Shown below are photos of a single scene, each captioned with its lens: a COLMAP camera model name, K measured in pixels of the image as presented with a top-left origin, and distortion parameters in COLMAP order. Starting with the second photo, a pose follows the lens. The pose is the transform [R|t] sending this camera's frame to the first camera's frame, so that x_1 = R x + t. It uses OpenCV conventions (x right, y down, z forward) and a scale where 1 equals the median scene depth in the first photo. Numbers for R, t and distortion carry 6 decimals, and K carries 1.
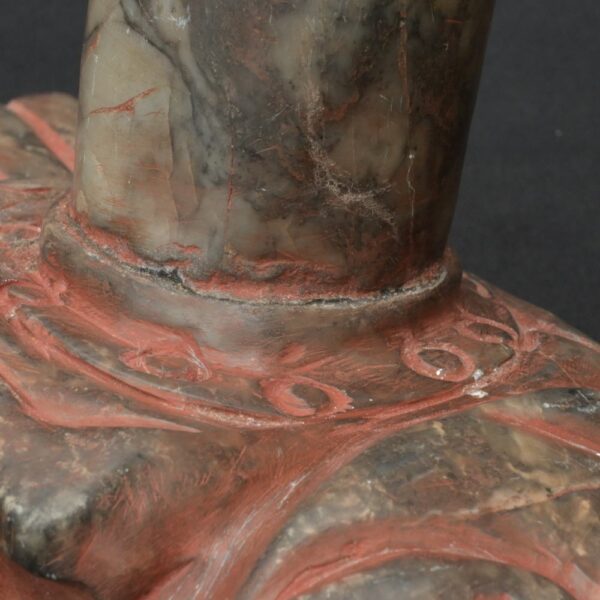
lens RADIAL K [[1981.4, 0, 300.0], [0, 1981.4, 300.0], [0, 0, 1]] dist [0.075124, -0.582769]
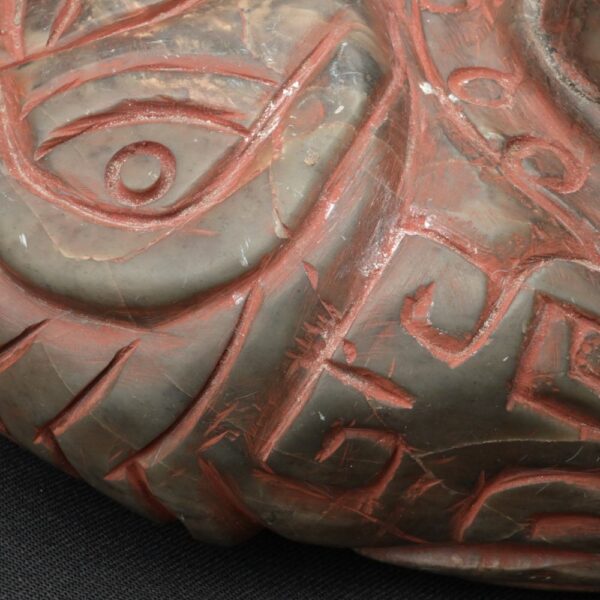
lens RADIAL K [[1981.4, 0, 300.0], [0, 1981.4, 300.0], [0, 0, 1]] dist [0.075124, -0.582769]
pose [[-0.455805, 0.397691, -0.796294, 1.061163], [-0.594331, 0.529982, 0.604888, -0.522134], [0.662580, 0.748973, -0.005209, 1.065511]]
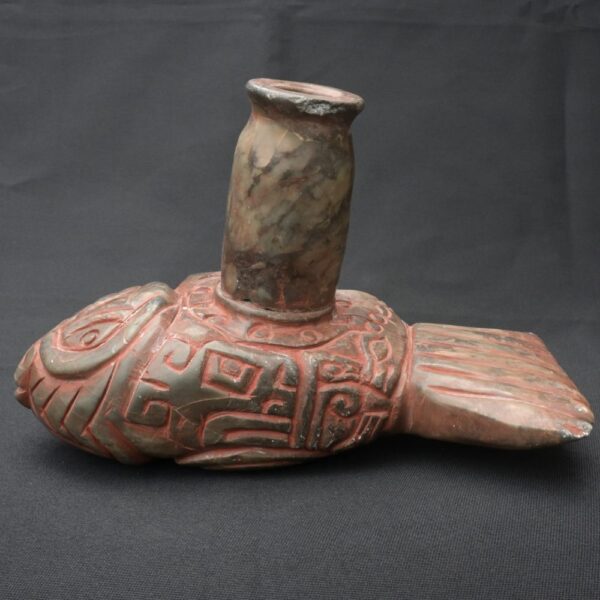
lens RADIAL K [[718.6, 0, 300.0], [0, 718.6, 300.0], [0, 0, 1]] dist [0.002448, 0.027014]
pose [[-0.509569, 0.121313, -0.851835, 1.090521], [-0.443981, 0.810960, 0.381082, -0.551420], [0.737035, 0.572386, -0.359379, 1.629032]]
